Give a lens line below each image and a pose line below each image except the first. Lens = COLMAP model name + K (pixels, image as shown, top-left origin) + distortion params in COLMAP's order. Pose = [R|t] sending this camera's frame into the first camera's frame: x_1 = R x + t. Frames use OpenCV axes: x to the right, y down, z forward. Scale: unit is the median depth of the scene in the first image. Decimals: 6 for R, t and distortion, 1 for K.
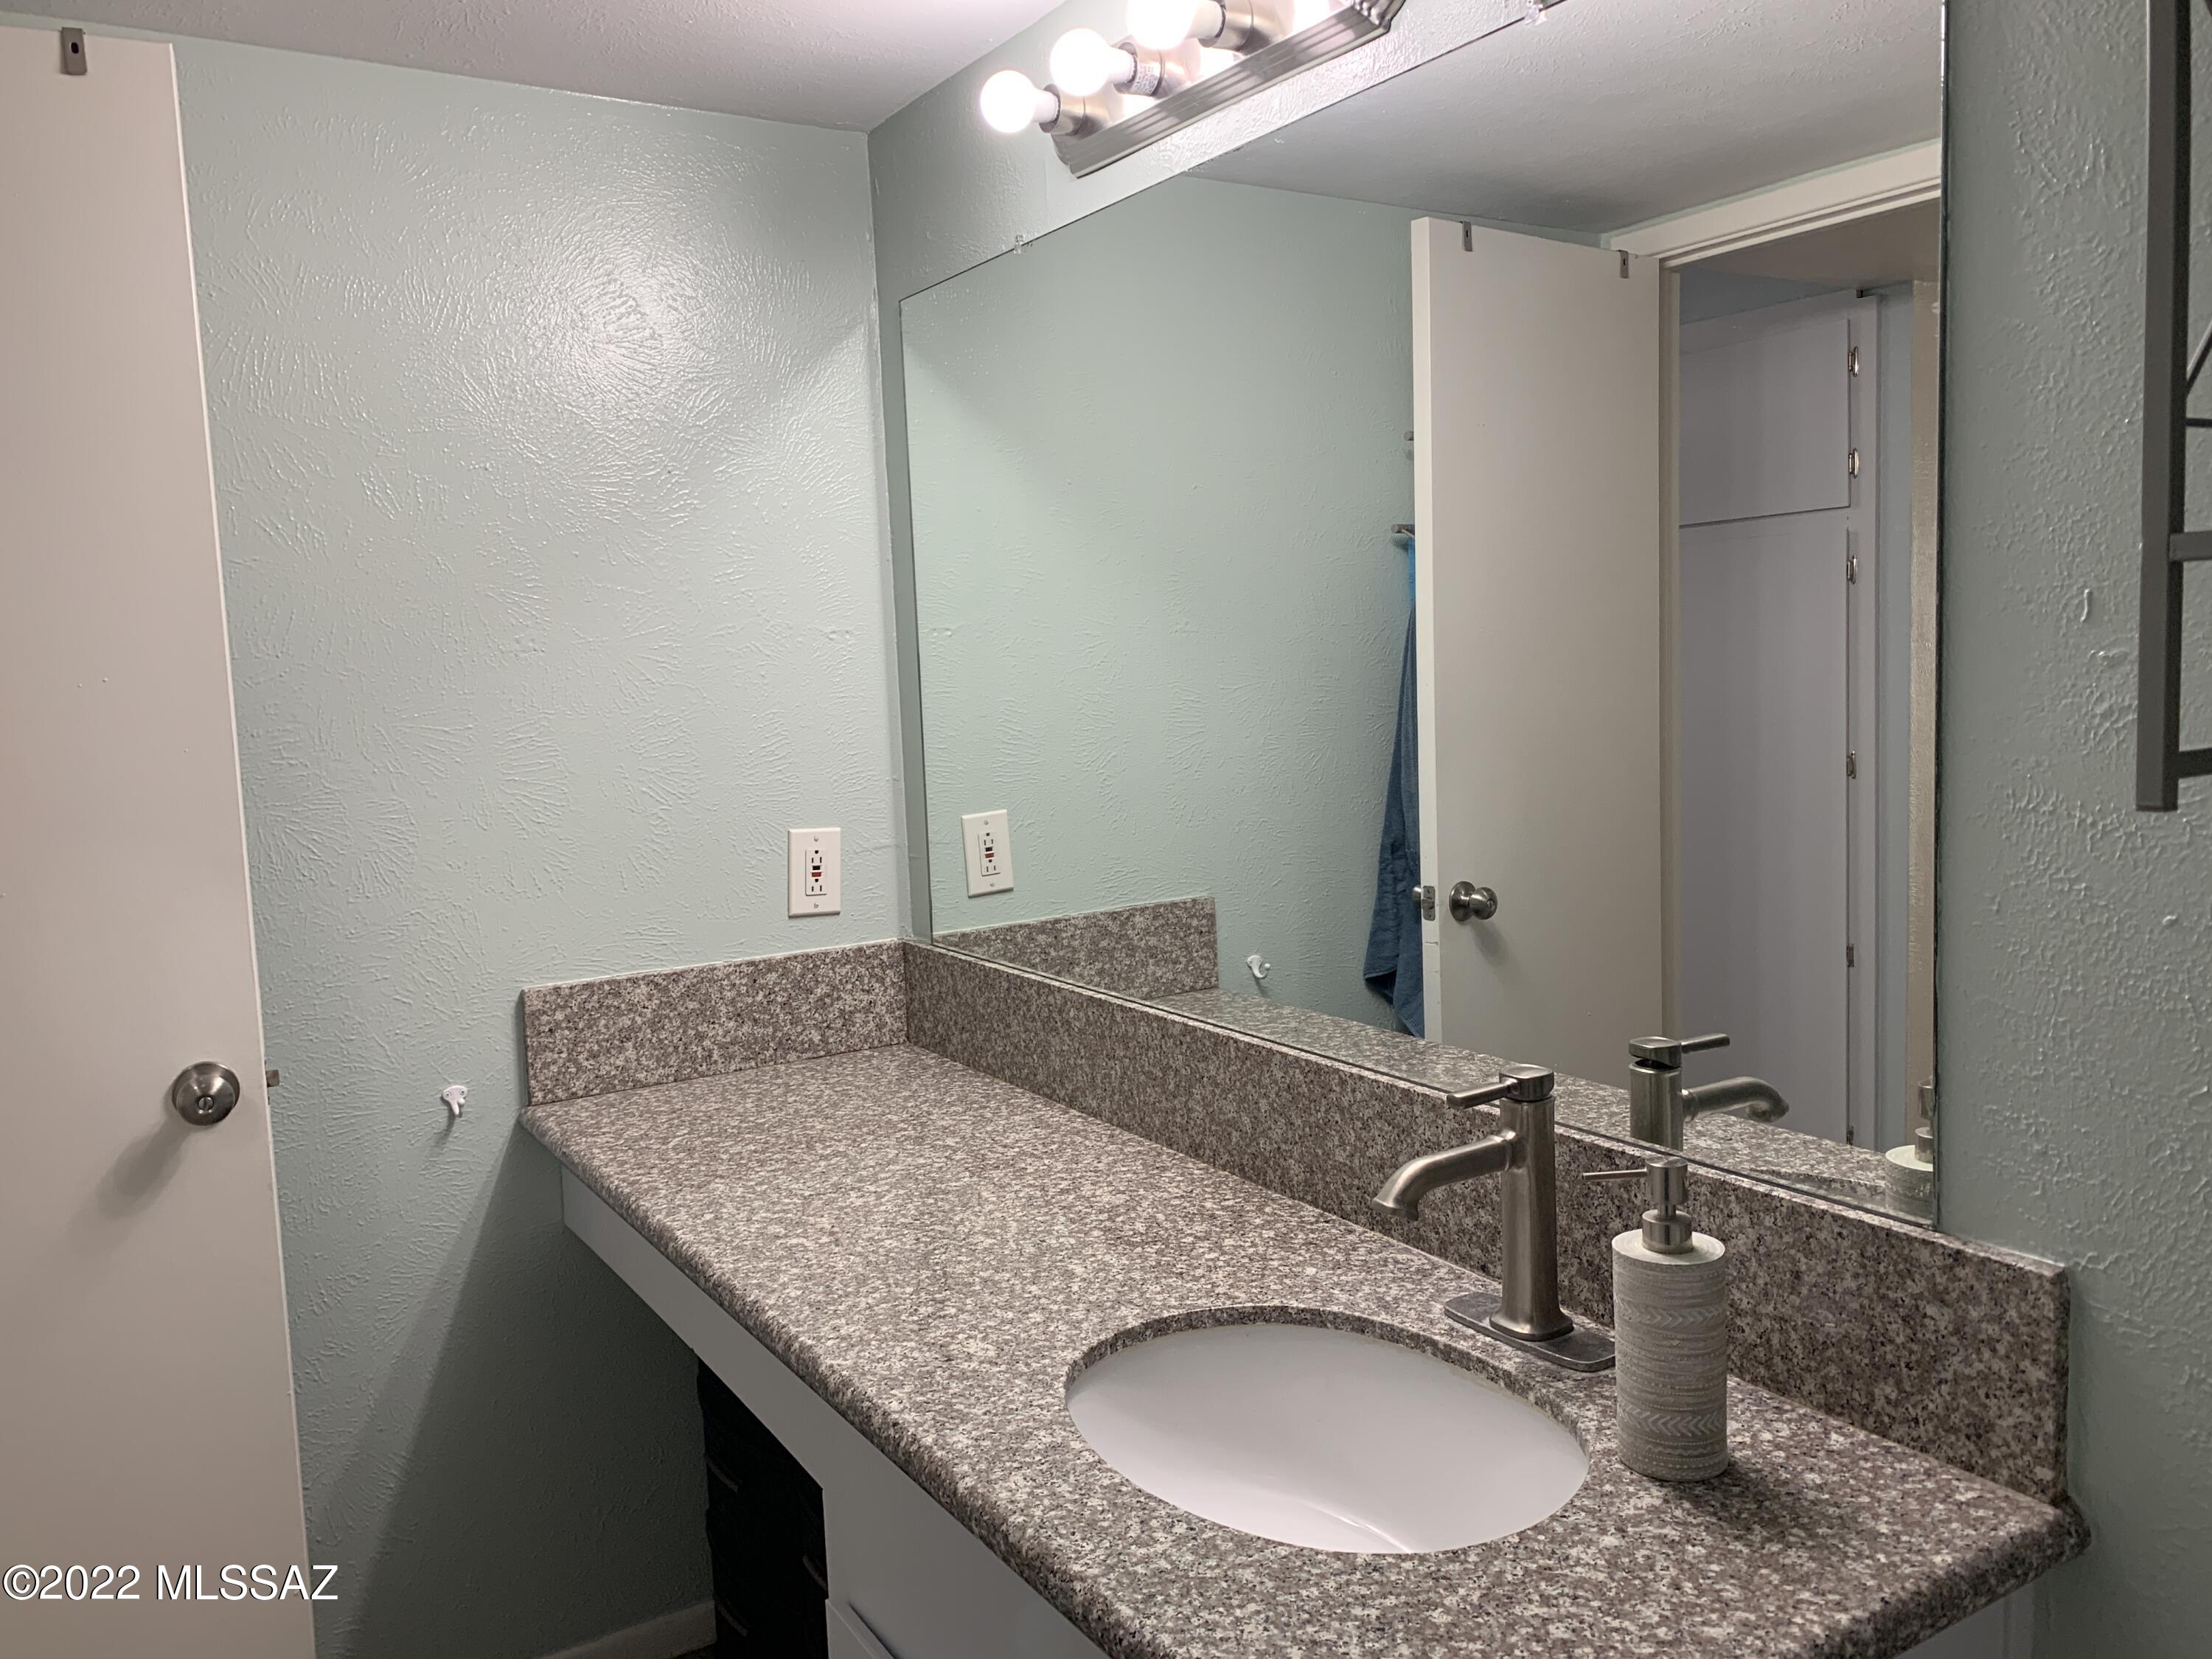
lens RADIAL K [[1722.0, 0, 1092.5], [0, 1722.0, 822.2], [0, 0, 1]] dist [0.036108, -0.019761]
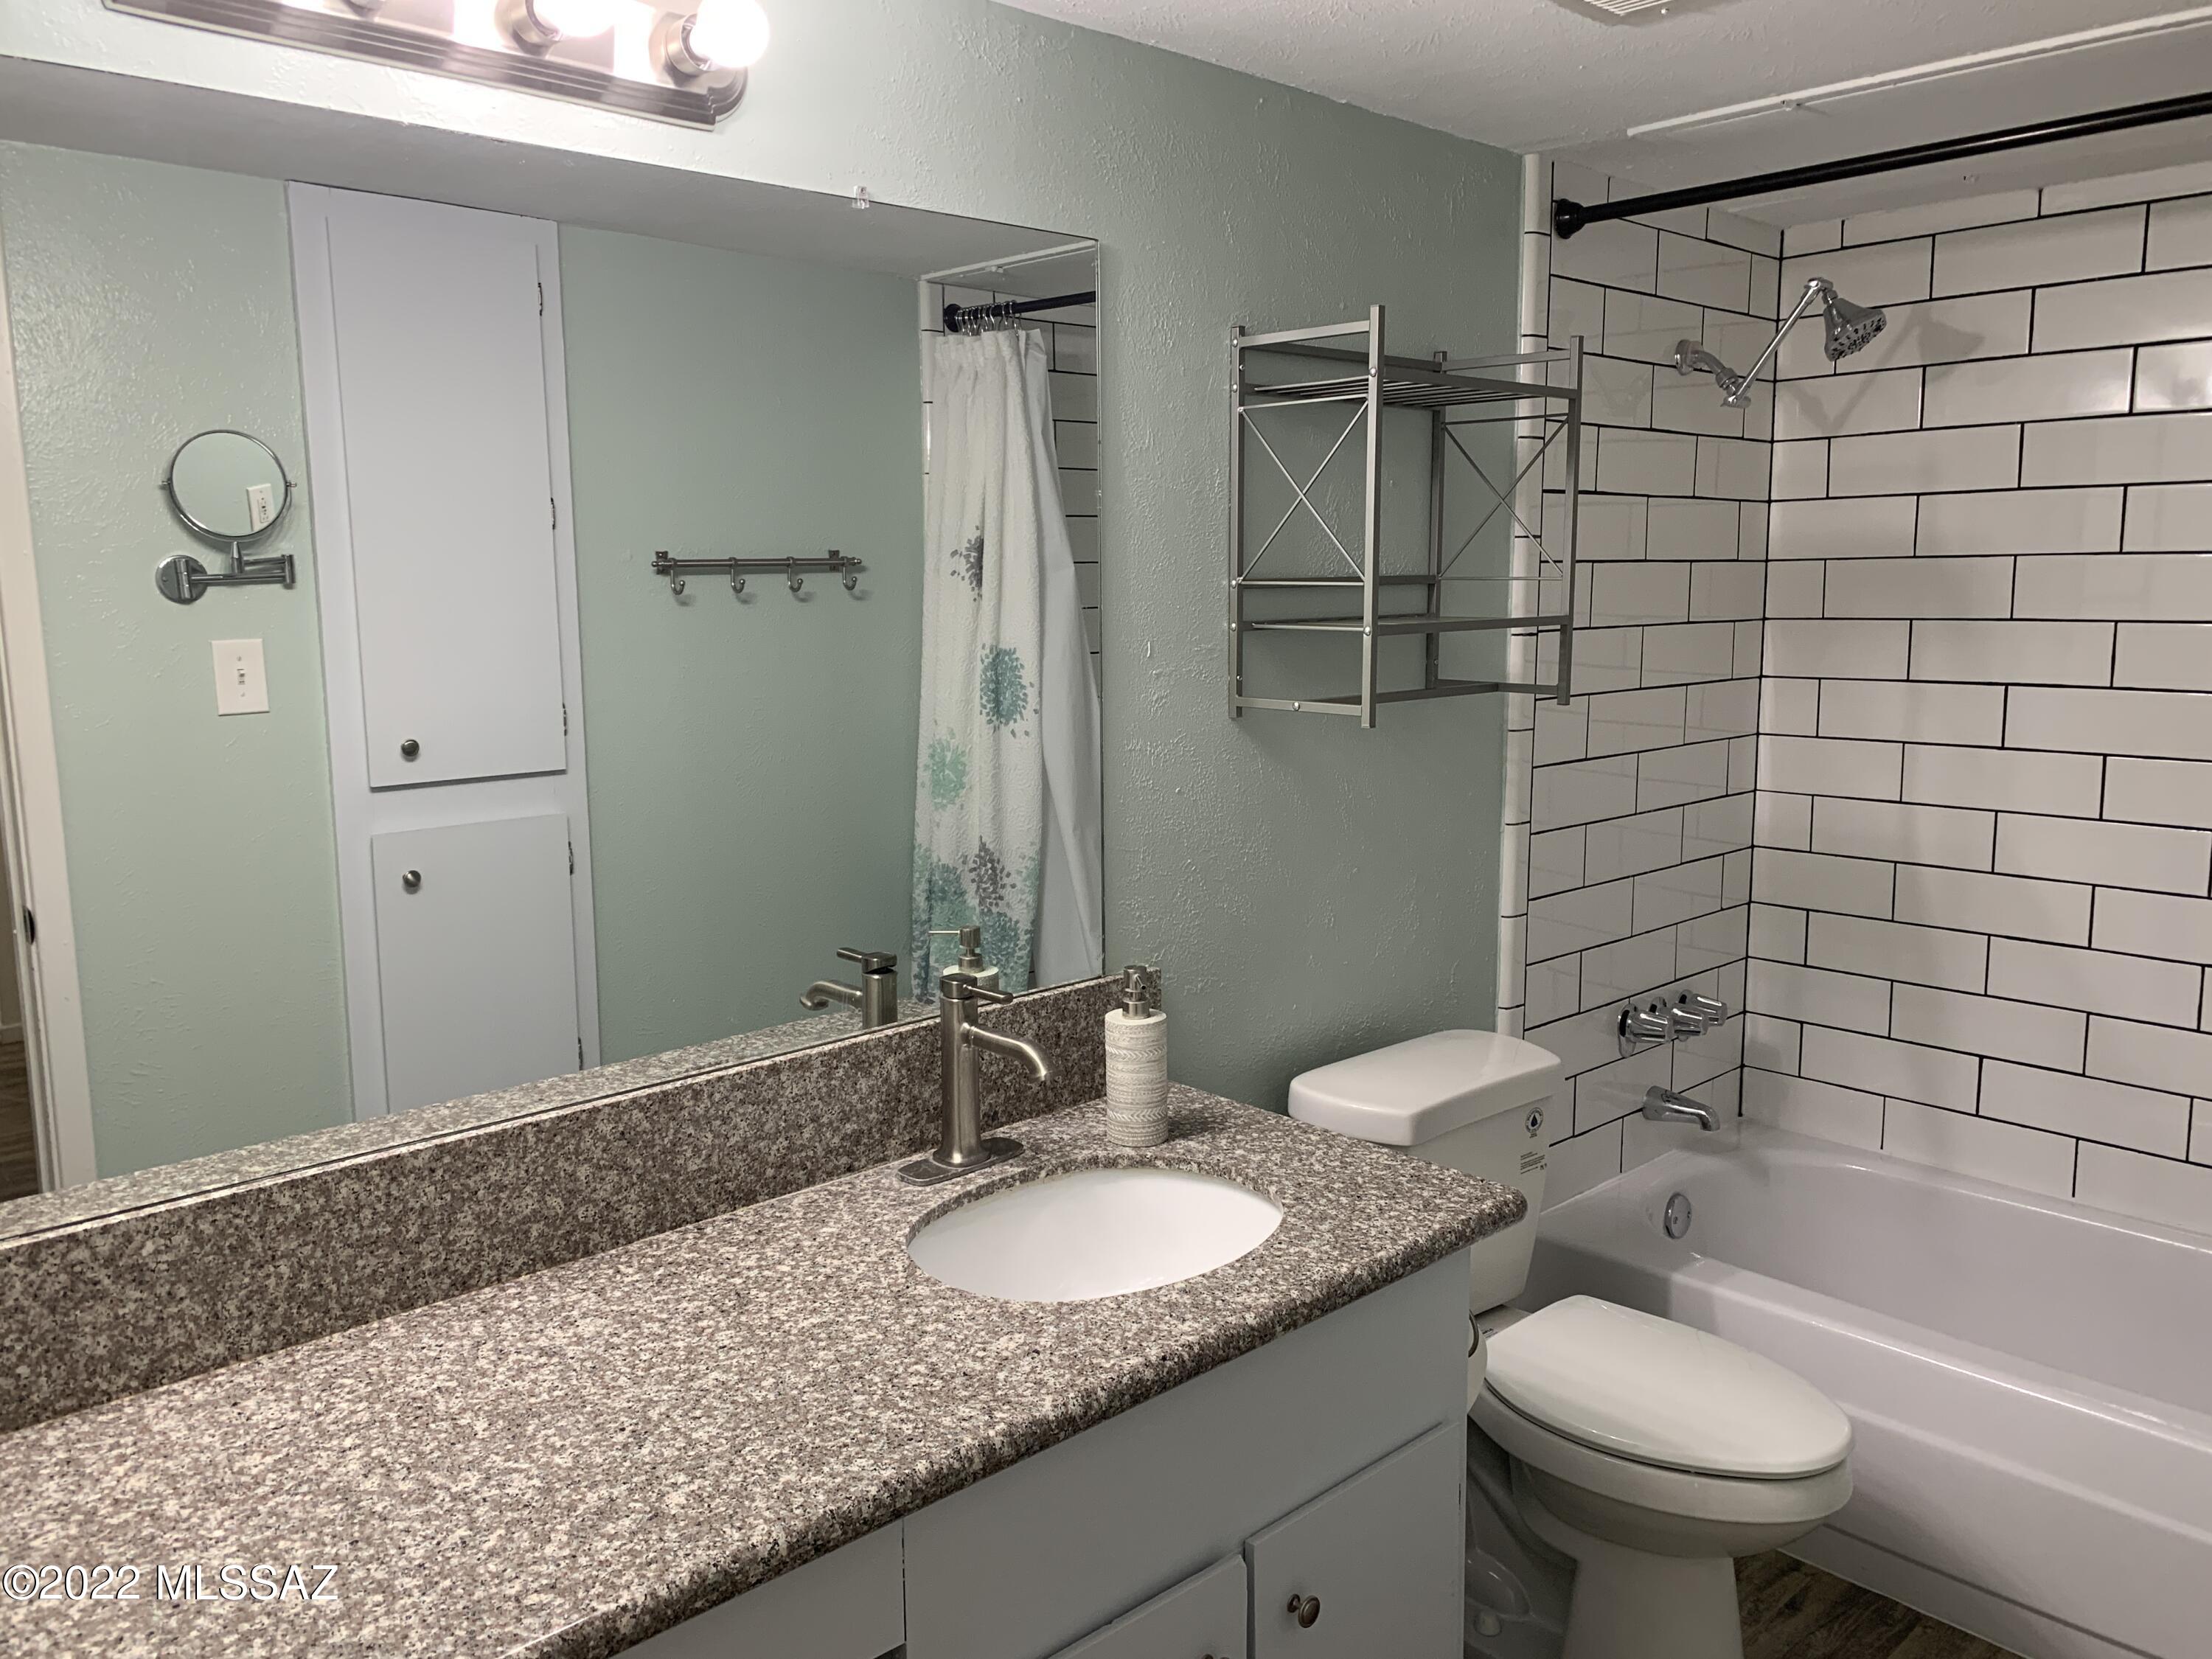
lens RADIAL K [[1722.0, 0, 1092.7], [0, 1722.0, 831.1], [0, 0, 1]] dist [0.036108, -0.019761]
pose [[-0.201867, -0.116250, 0.972489, -0.929899], [0.116233, 0.983070, 0.141642, -0.131939], [-0.972491, 0.141628, -0.184938, 0.946759]]
